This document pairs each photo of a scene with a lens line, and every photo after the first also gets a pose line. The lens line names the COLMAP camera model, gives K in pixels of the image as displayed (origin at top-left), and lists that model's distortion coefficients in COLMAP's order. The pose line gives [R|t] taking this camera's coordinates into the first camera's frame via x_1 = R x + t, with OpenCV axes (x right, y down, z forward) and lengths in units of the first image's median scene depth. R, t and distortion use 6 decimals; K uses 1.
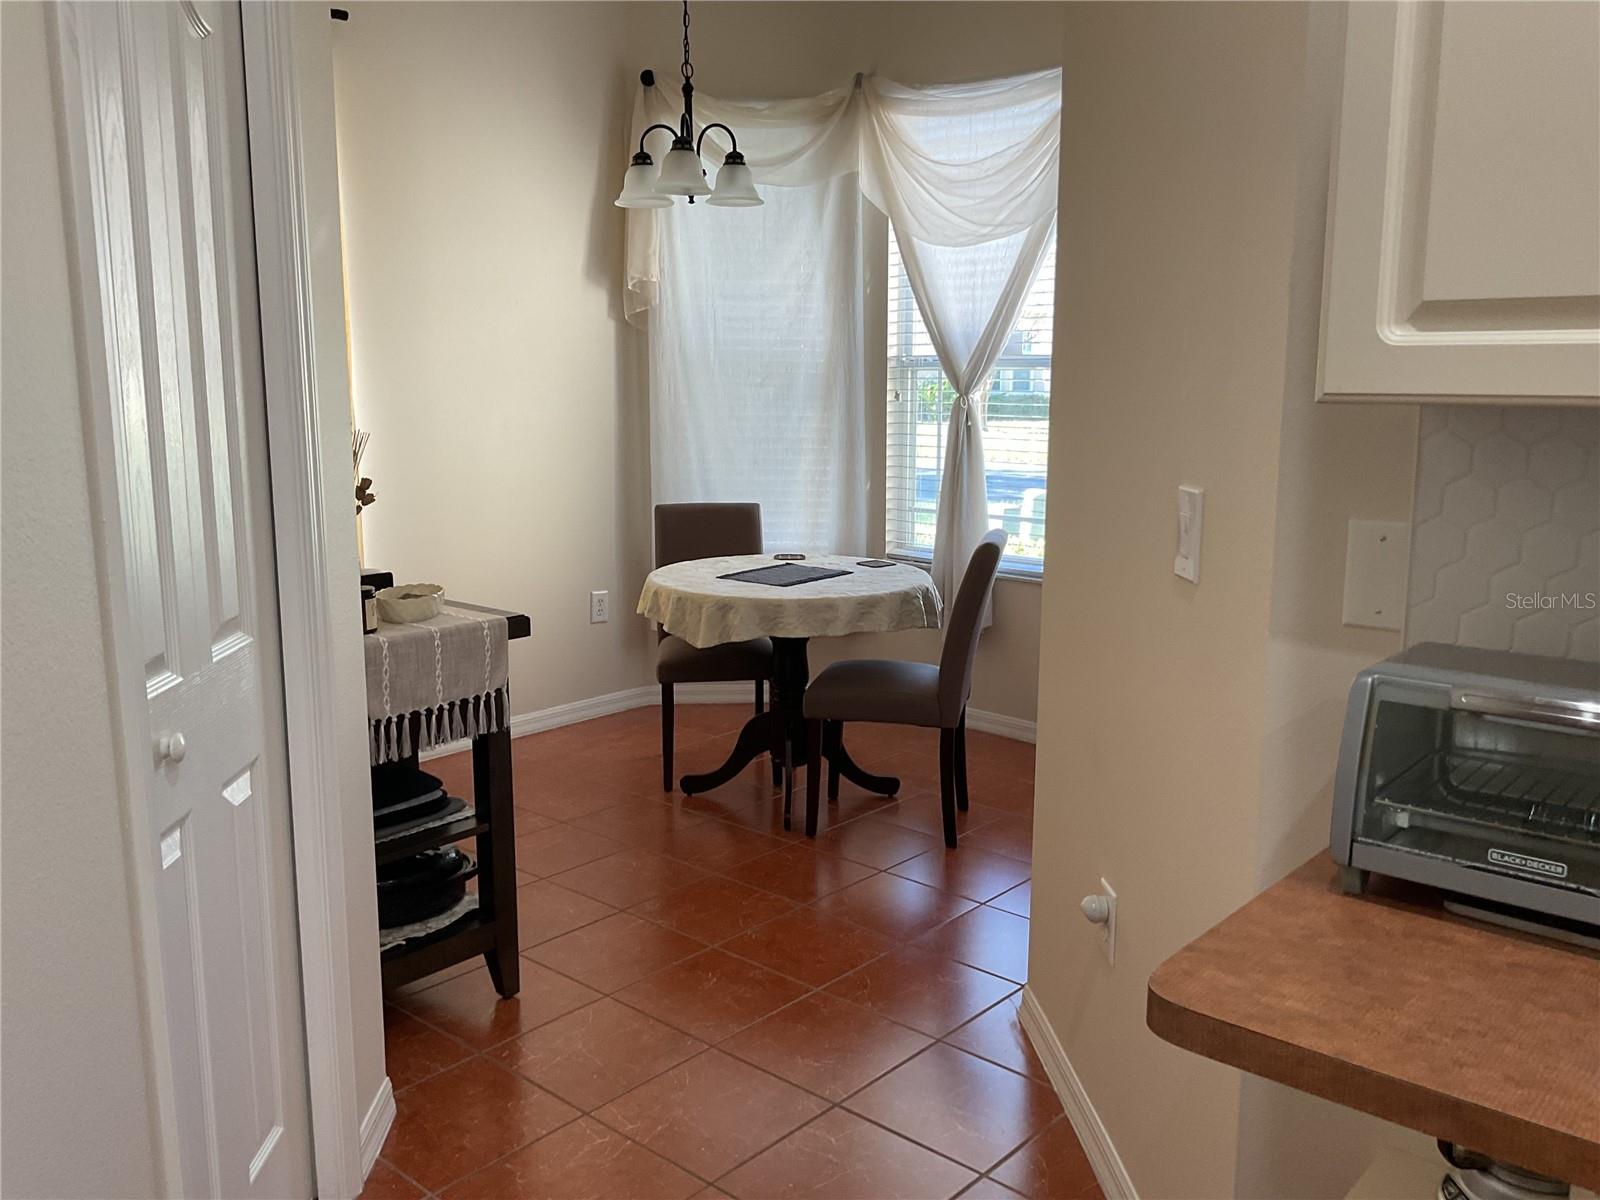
lens RADIAL K [[1313.9, 0, 800.0], [0, 1313.9, 600.0], [0, 0, 1]] dist [0.112093, -0.213321]
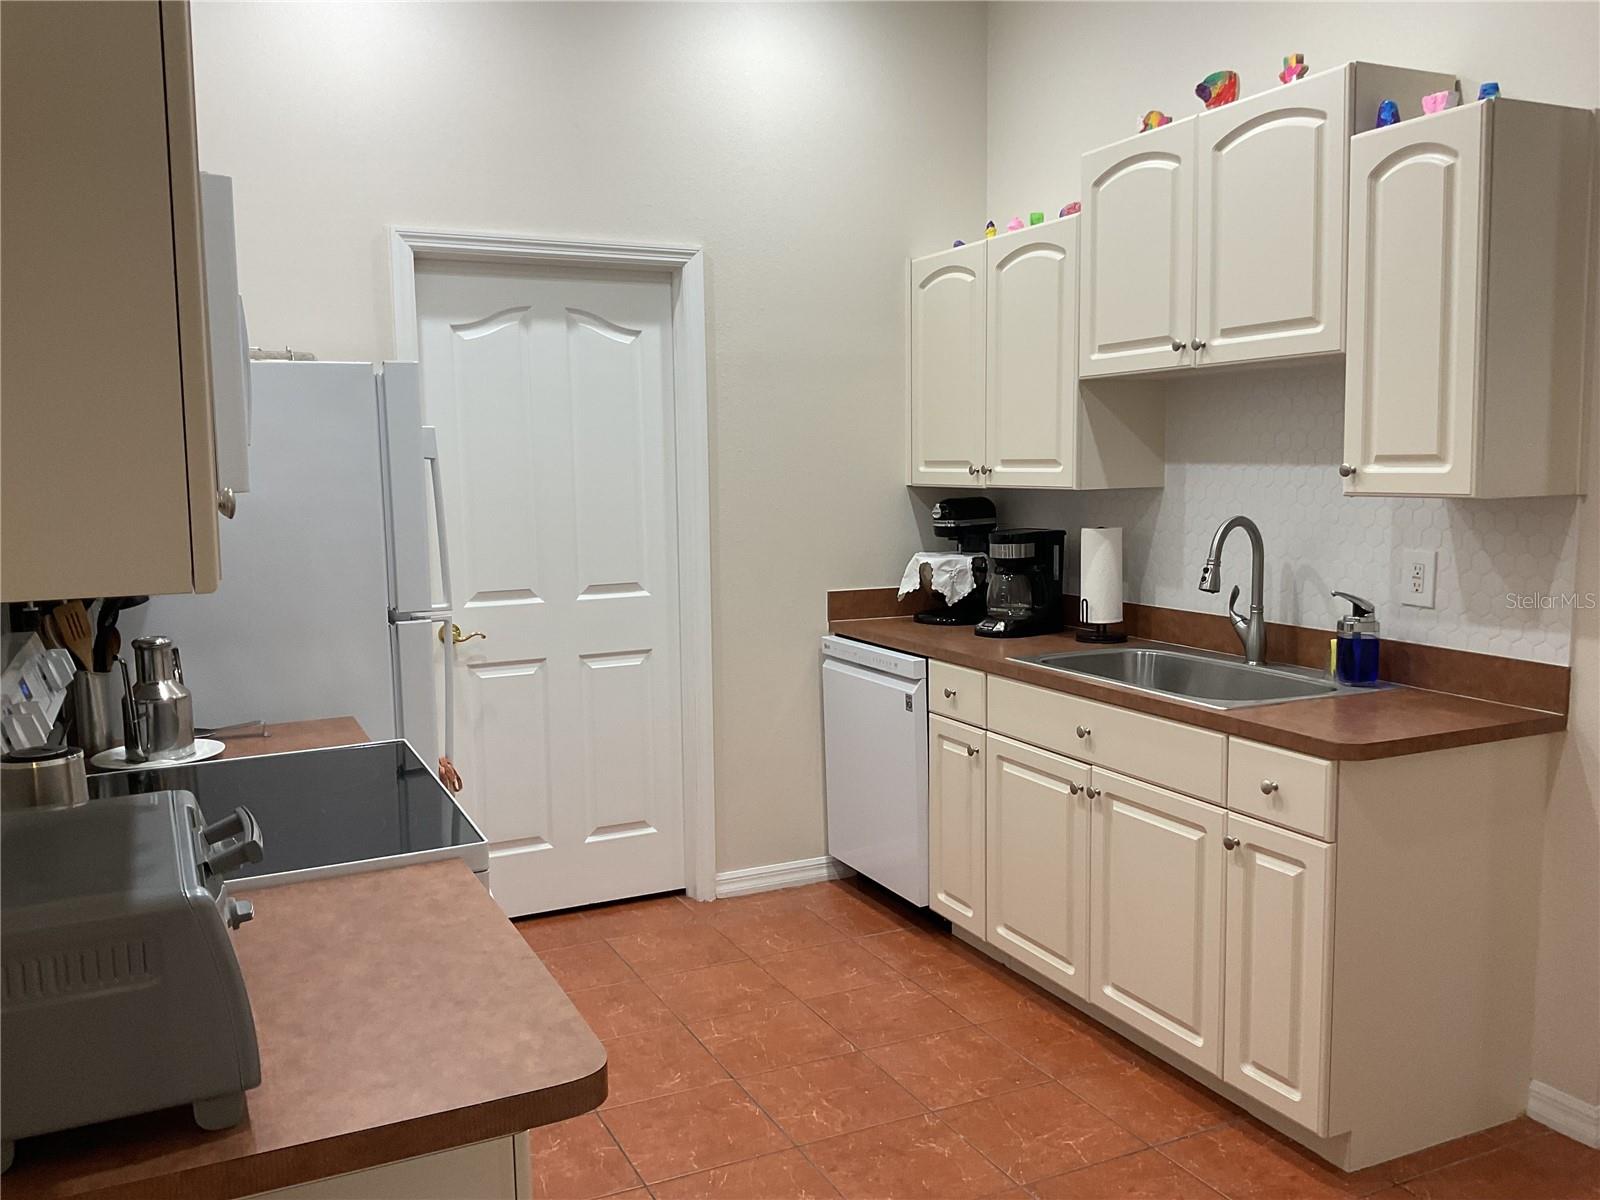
lens RADIAL K [[1313.9, 0, 800.0], [0, 1313.9, 600.0], [0, 0, 1]] dist [0.112093, -0.213321]
pose [[-0.919539, -0.006903, 0.392937, -0.317125], [0.112358, 0.953494, 0.279686, -0.368598], [-0.376594, 0.301332, -0.876000, 1.791782]]
